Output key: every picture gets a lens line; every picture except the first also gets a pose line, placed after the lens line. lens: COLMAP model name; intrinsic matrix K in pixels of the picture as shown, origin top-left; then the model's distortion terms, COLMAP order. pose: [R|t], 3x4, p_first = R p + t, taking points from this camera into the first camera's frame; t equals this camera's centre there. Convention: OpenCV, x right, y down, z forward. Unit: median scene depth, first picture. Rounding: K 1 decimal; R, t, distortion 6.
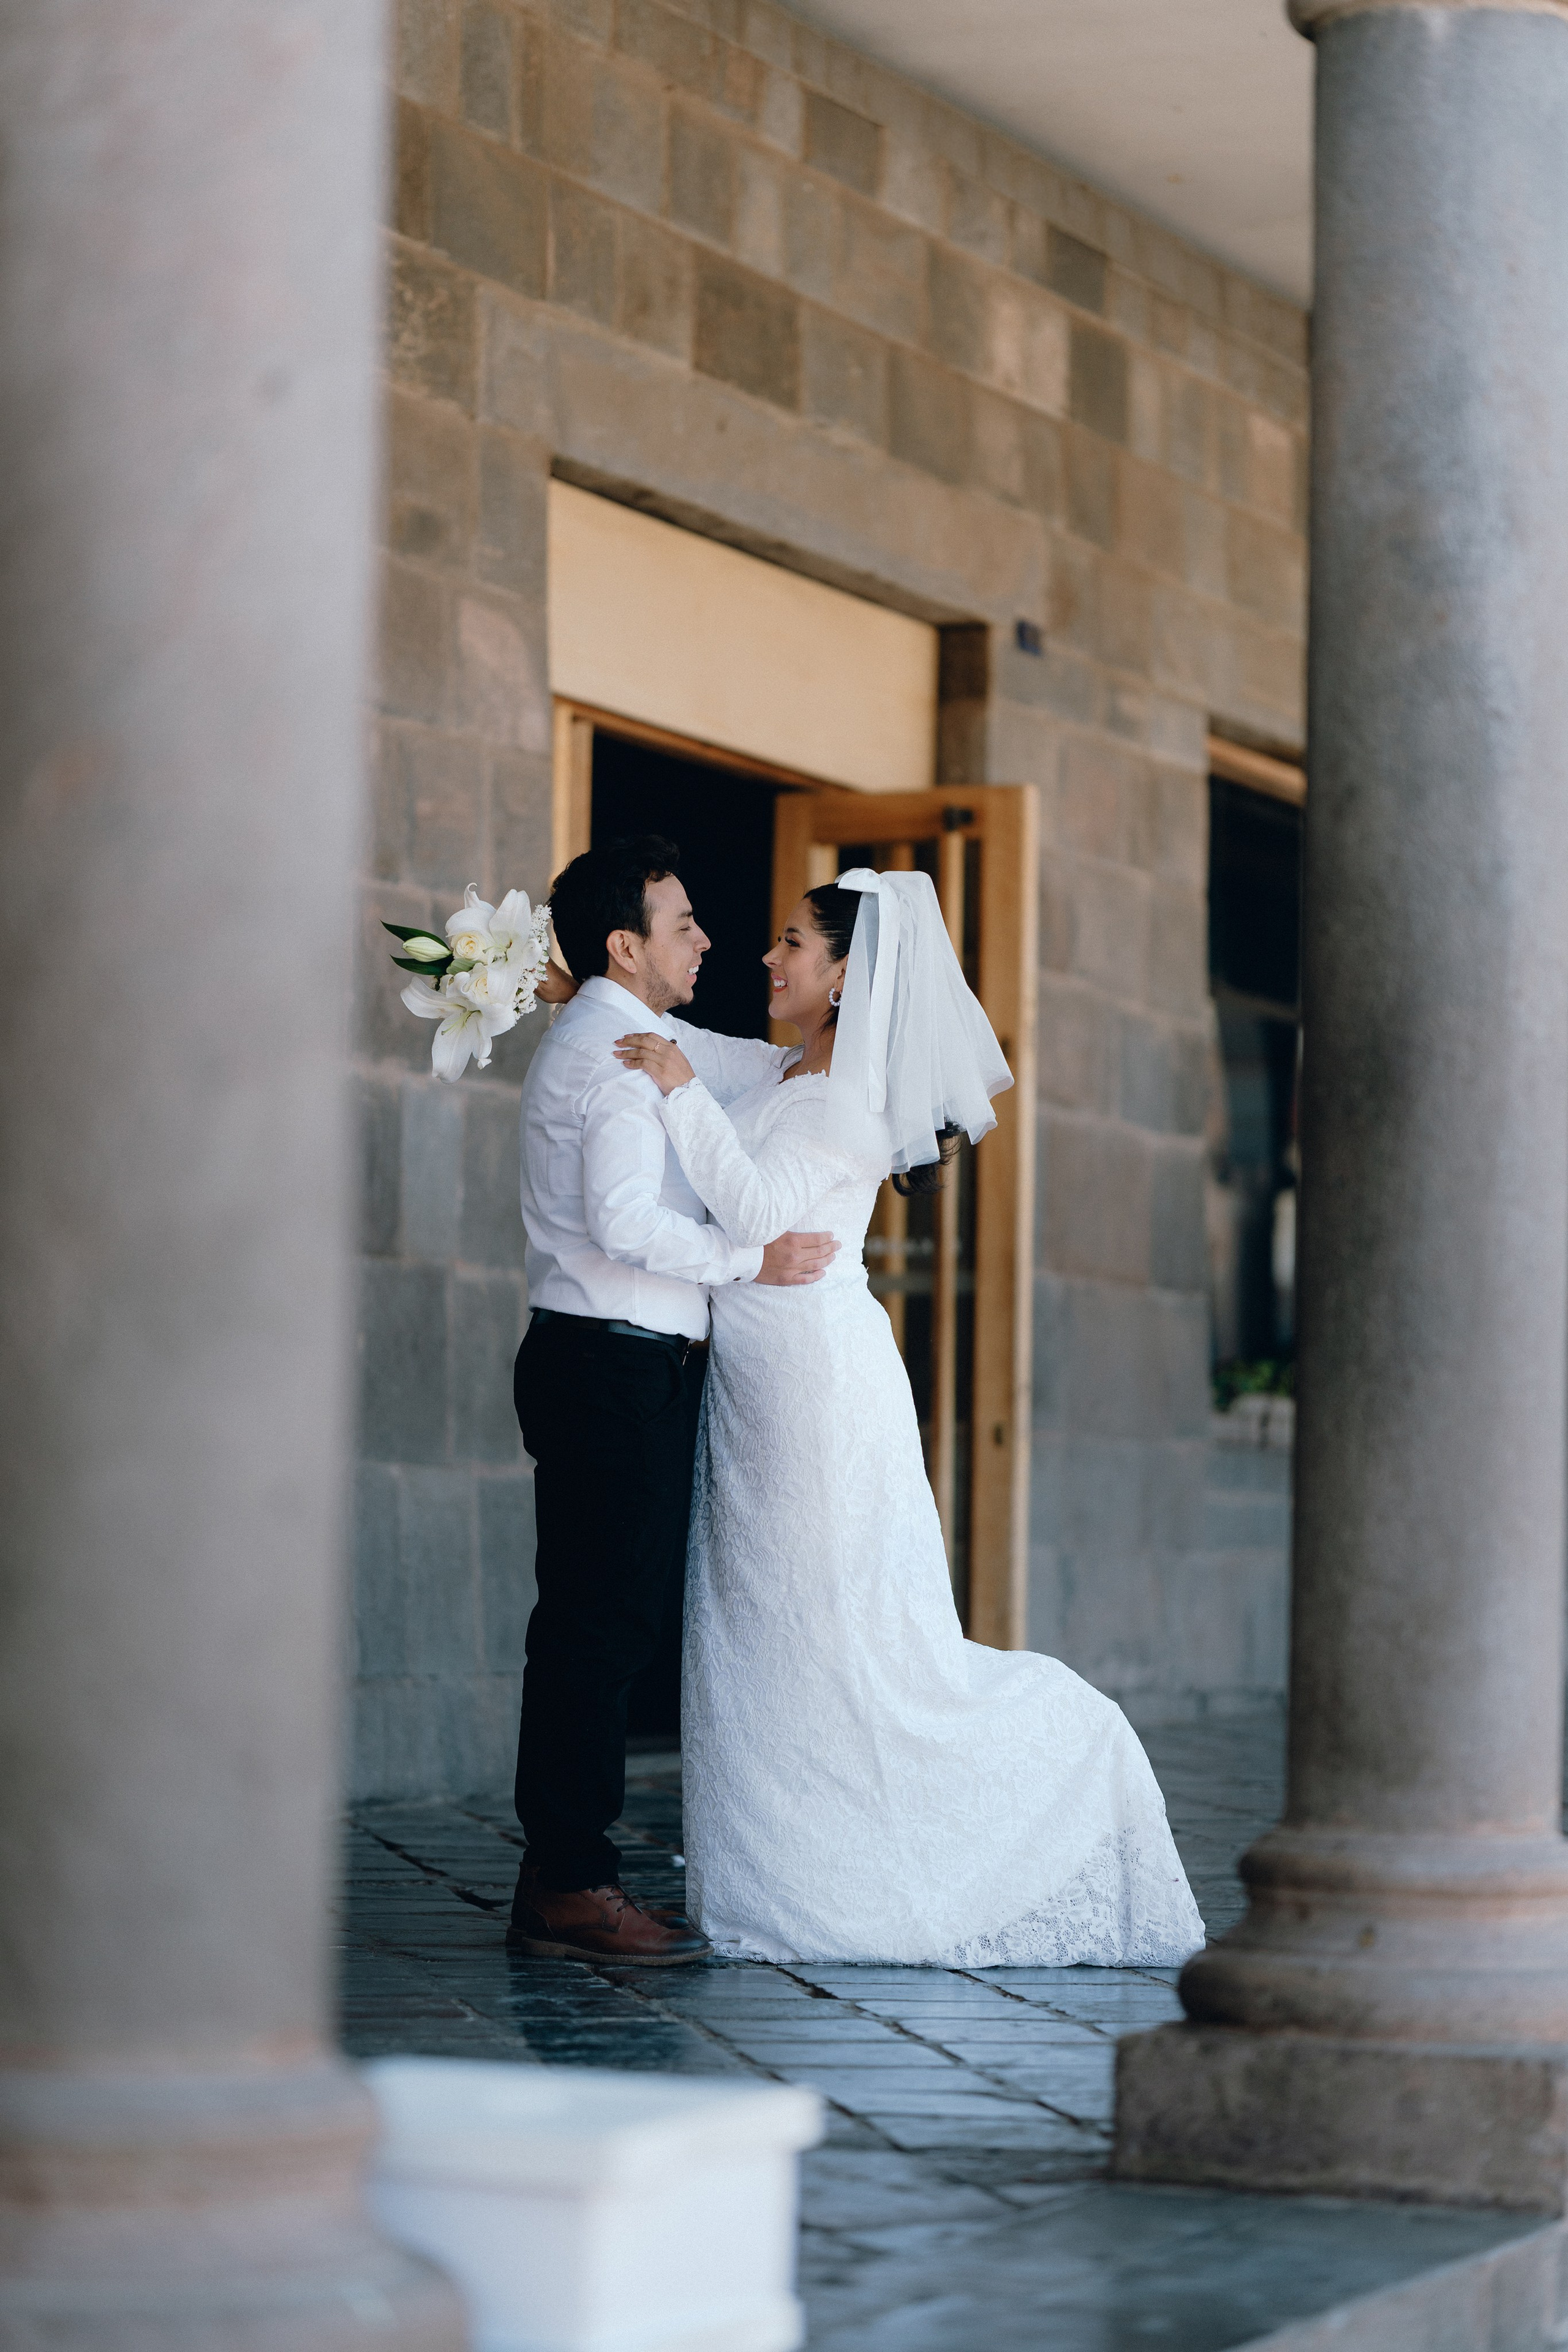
lens RADIAL K [[6092.8, 0, 783.7], [0, 6092.8, 1180.0], [0, 0, 1]] dist [-0.020200, 1.252865]
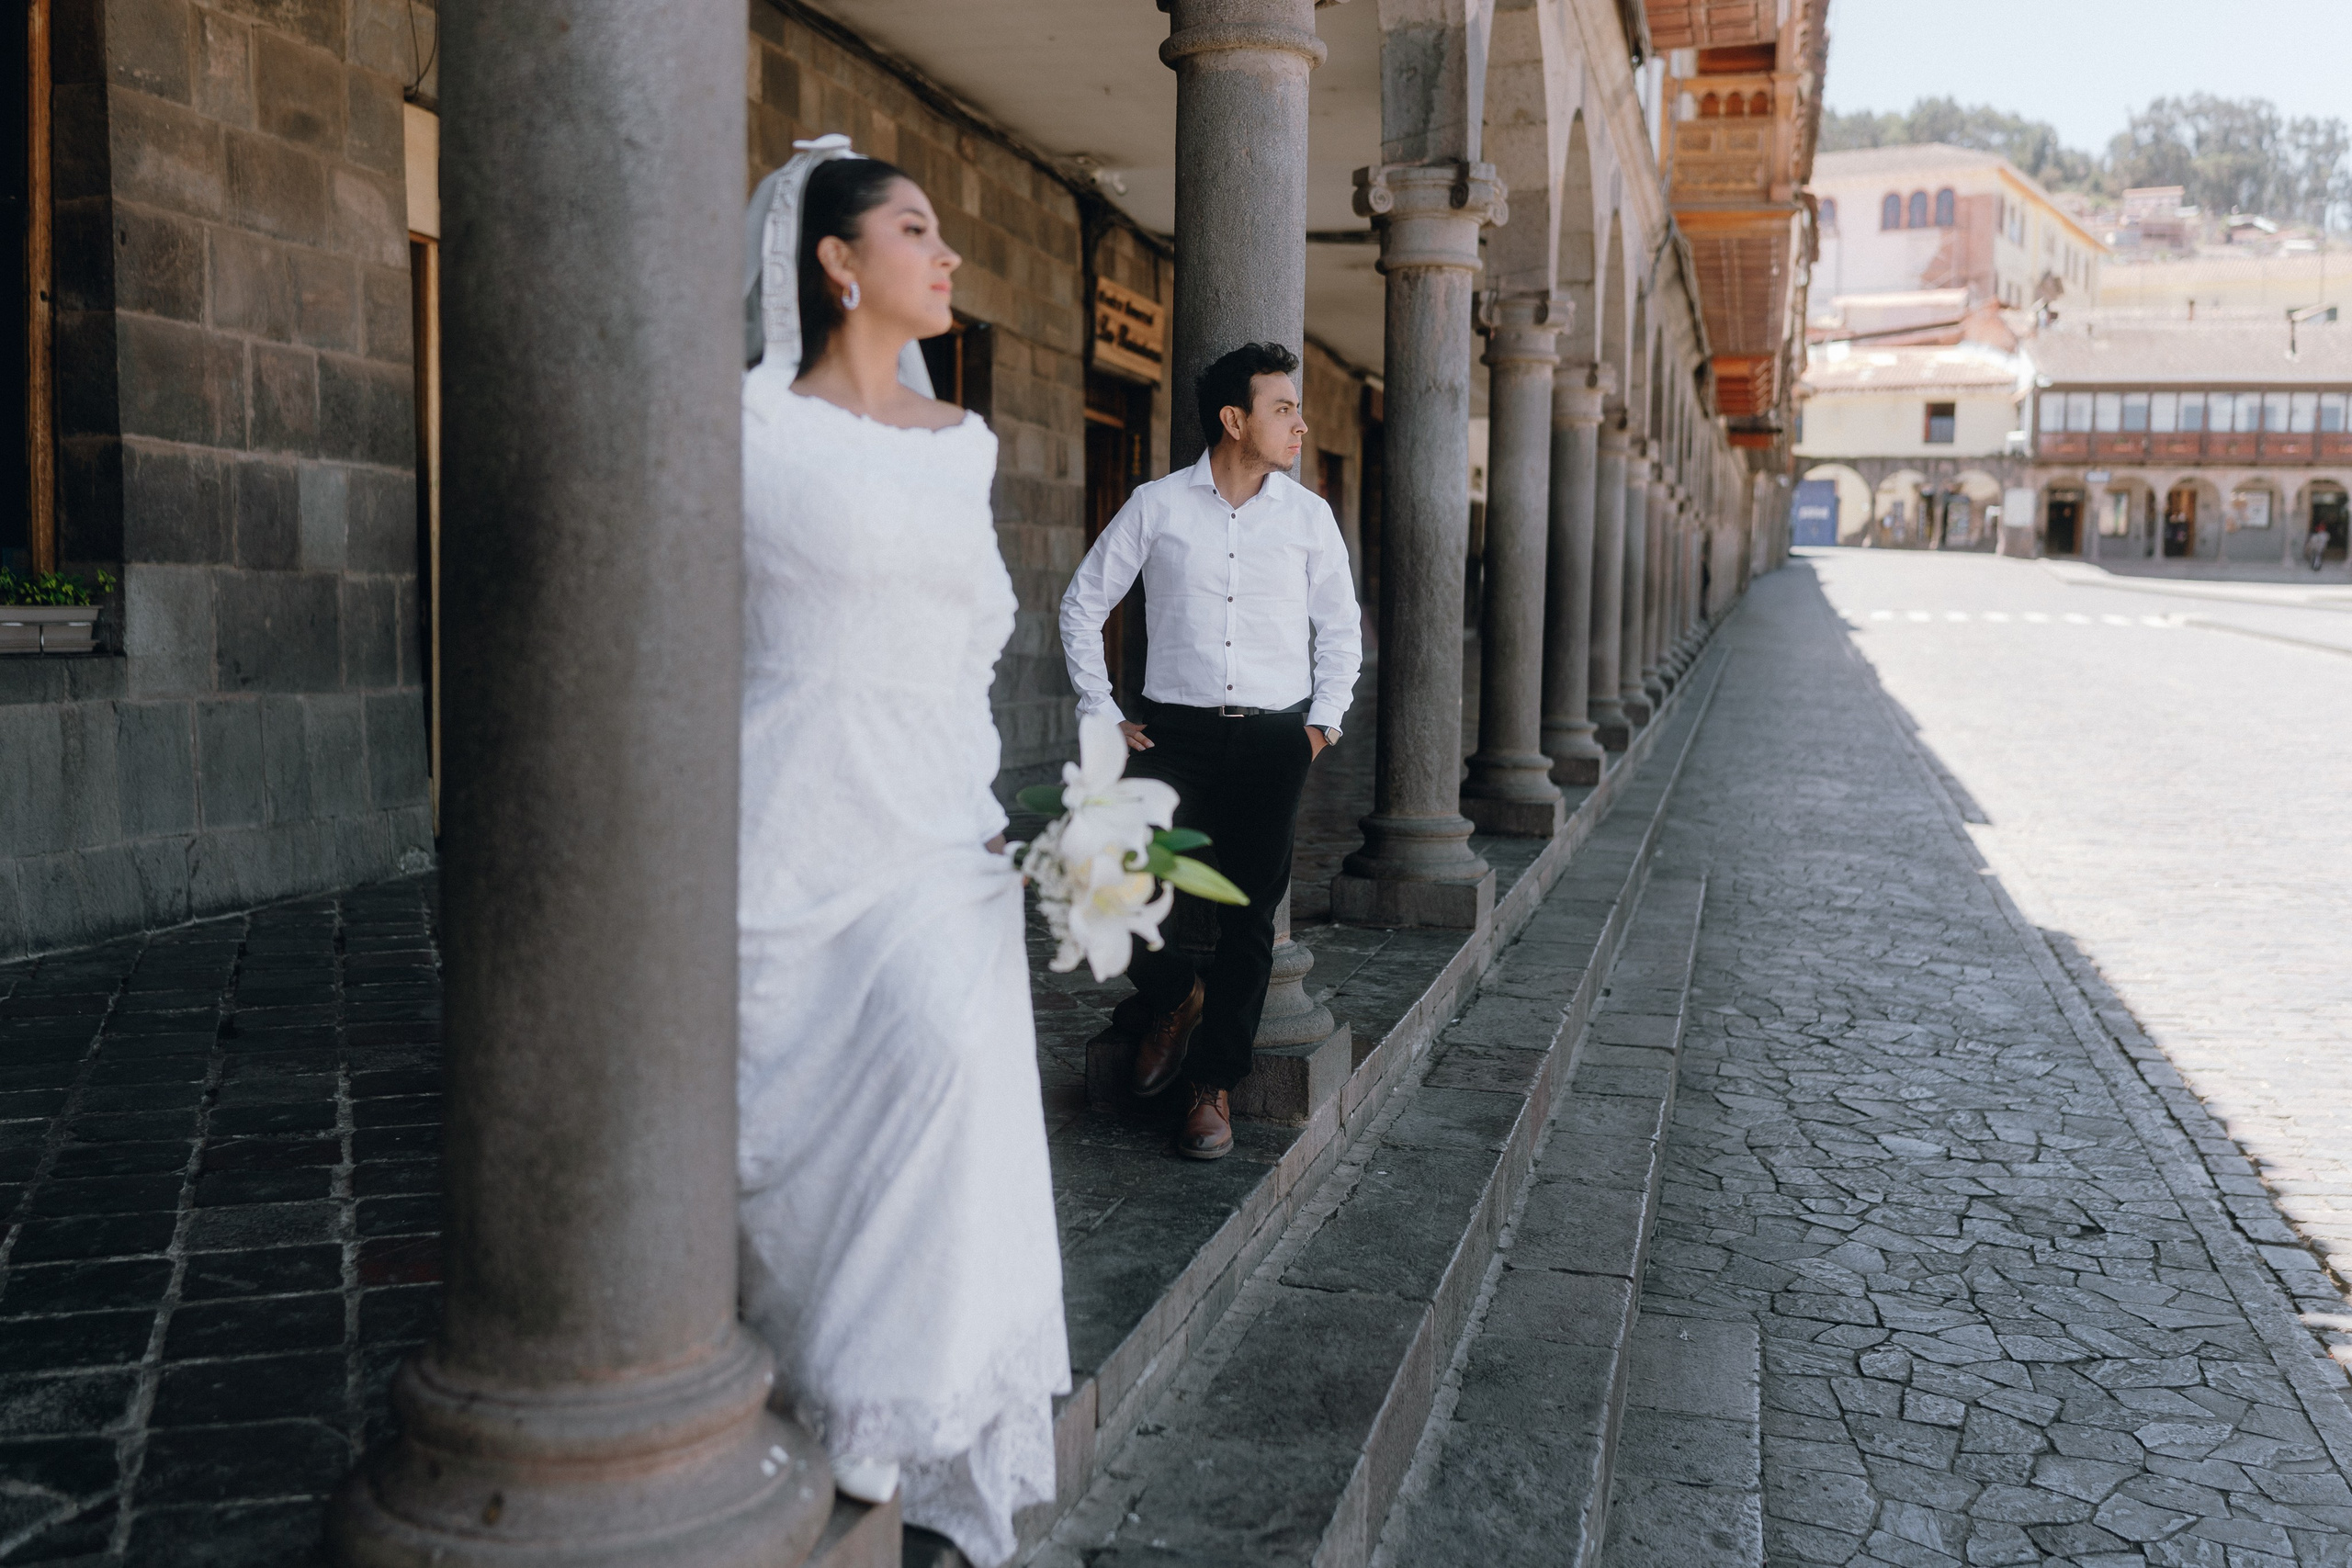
lens RADIAL K [[2164.6, 0, 1183.5], [0, 2164.6, 778.0], [0, 0, 1]] dist [-0.005248, 0.019884]
pose [[0.986679, -0.013442, 0.162120, 0.144060], [-0.009614, 0.990020, 0.140601, -0.030273], [-0.162392, -0.140286, 0.976703, 0.668808]]
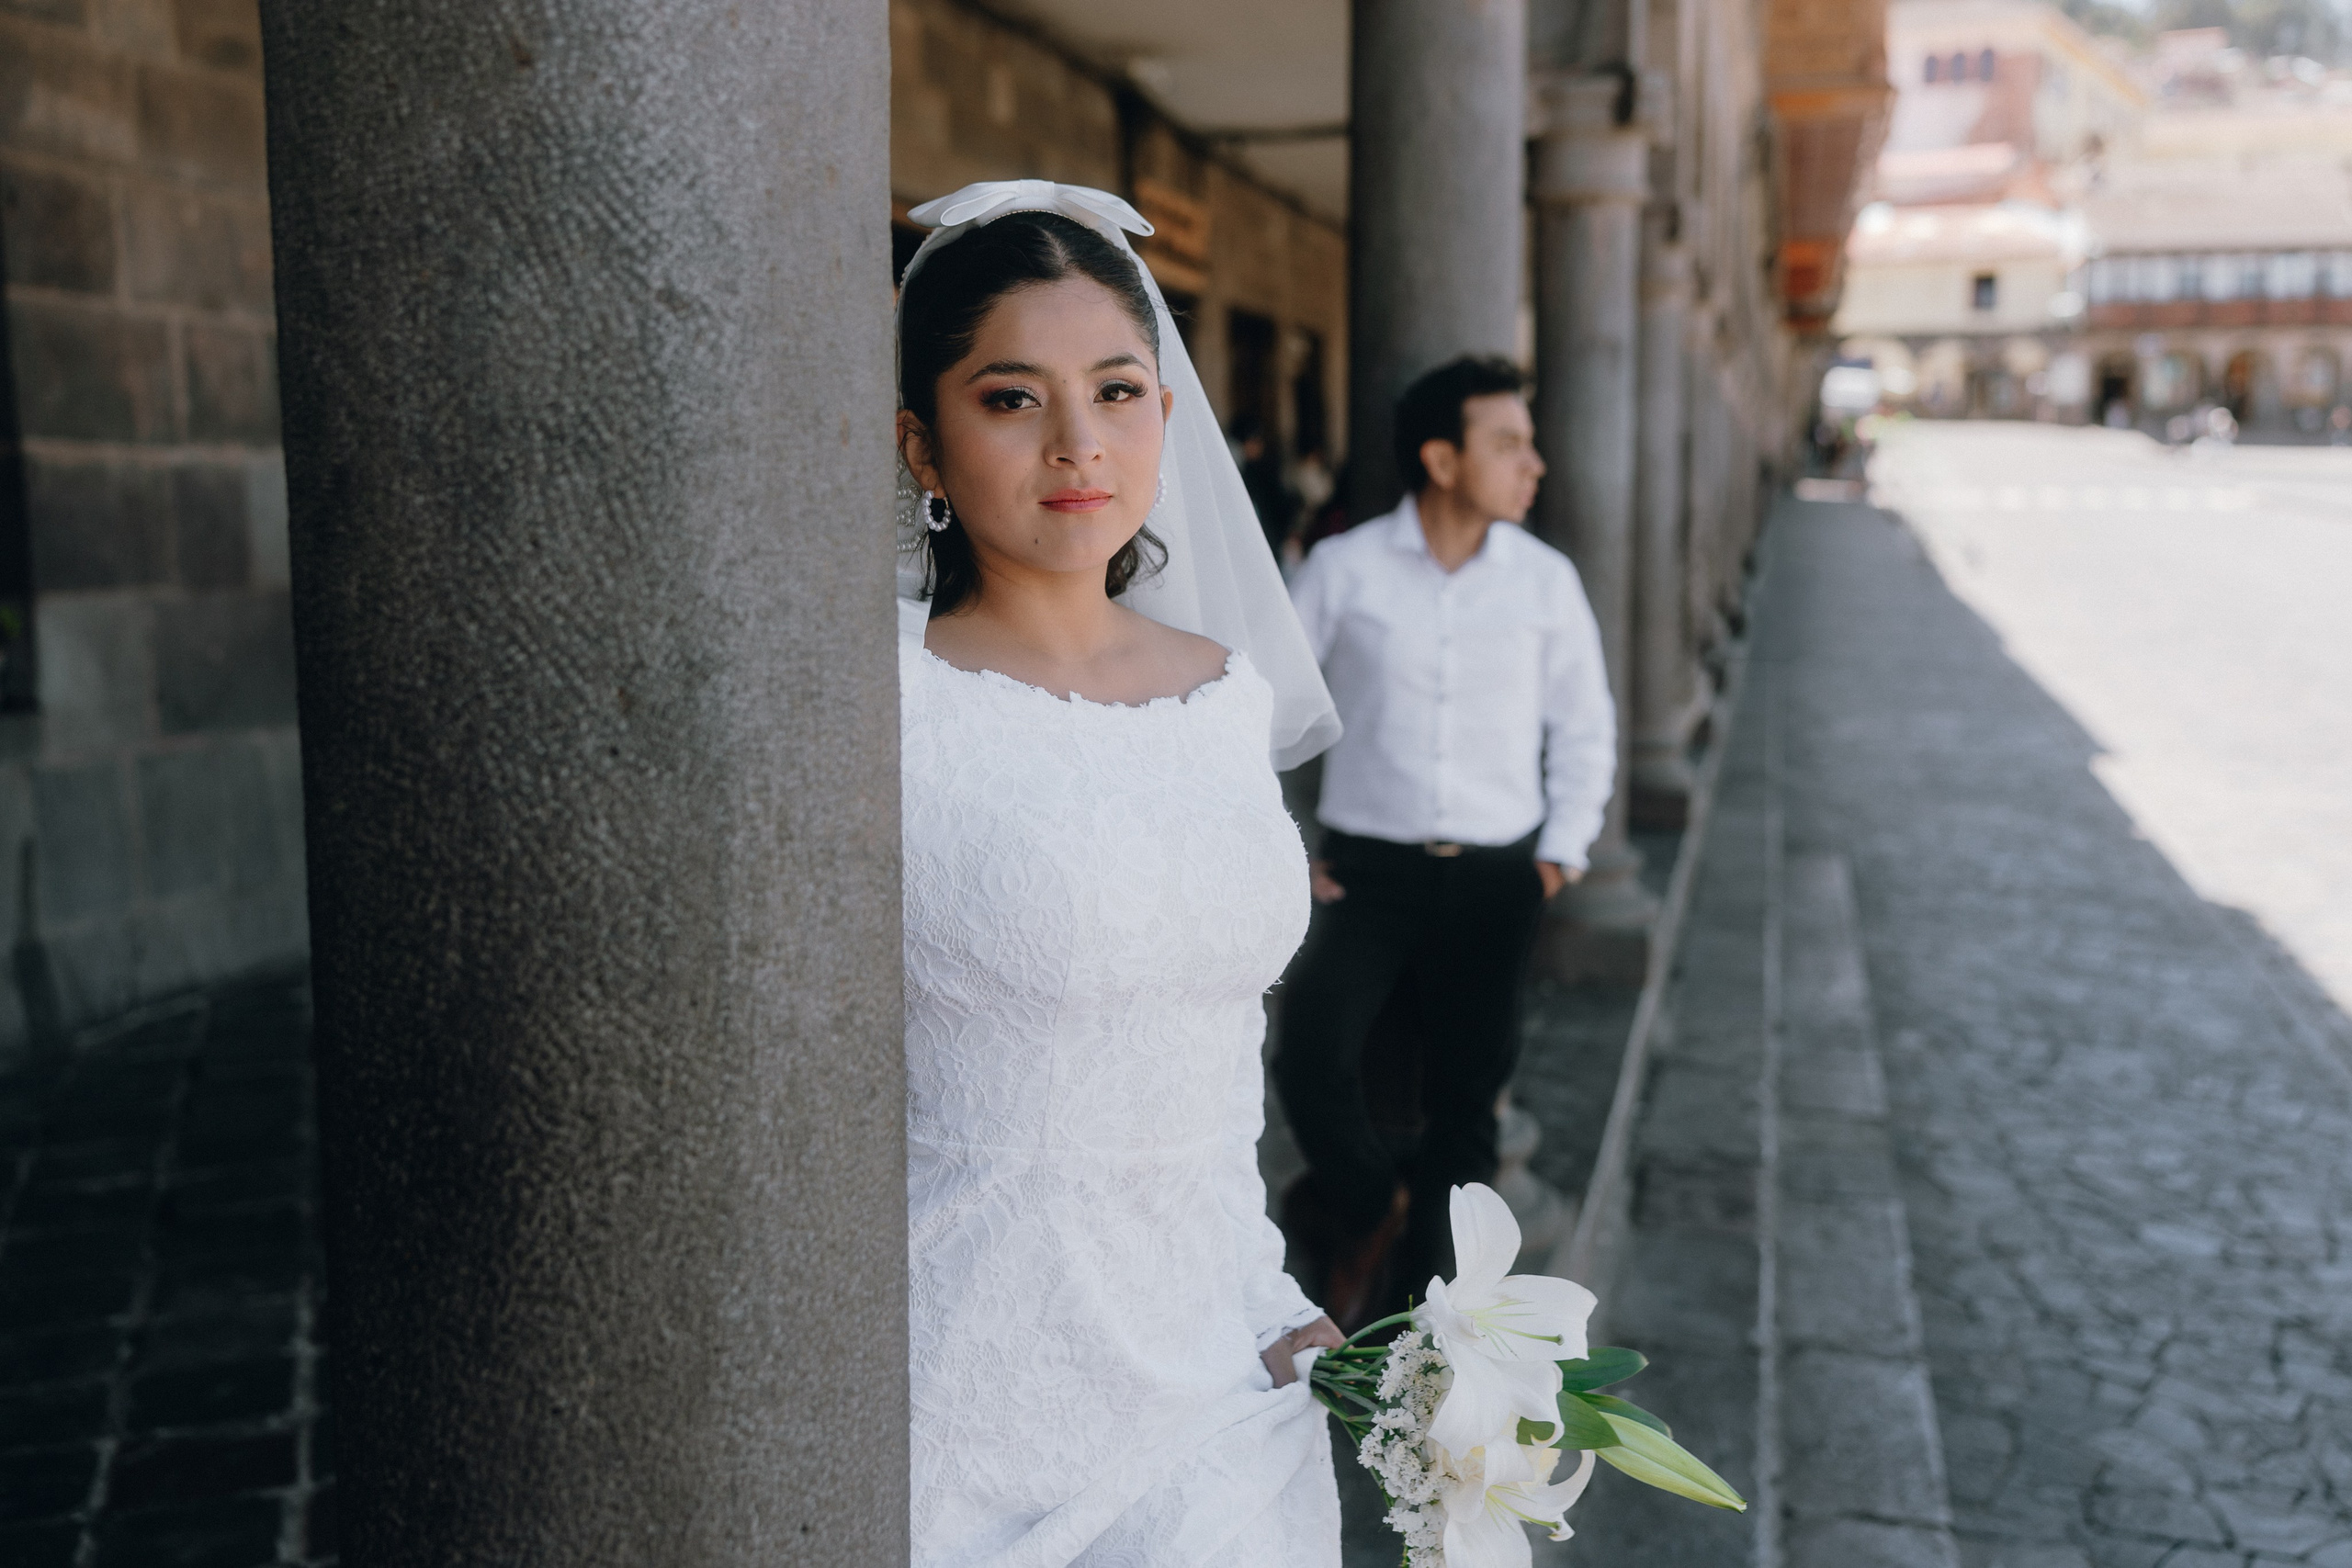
lens RADIAL K [[2197.6, 0, 1197.7], [0, 2197.6, 779.7], [0, 0, 1]] dist [0.010555, 0.013636]
pose [[0.986422, -0.042422, 0.158657, 0.127305], [0.011714, 0.981776, 0.189681, -0.072377], [-0.163813, -0.185247, 0.968942, 0.841771]]
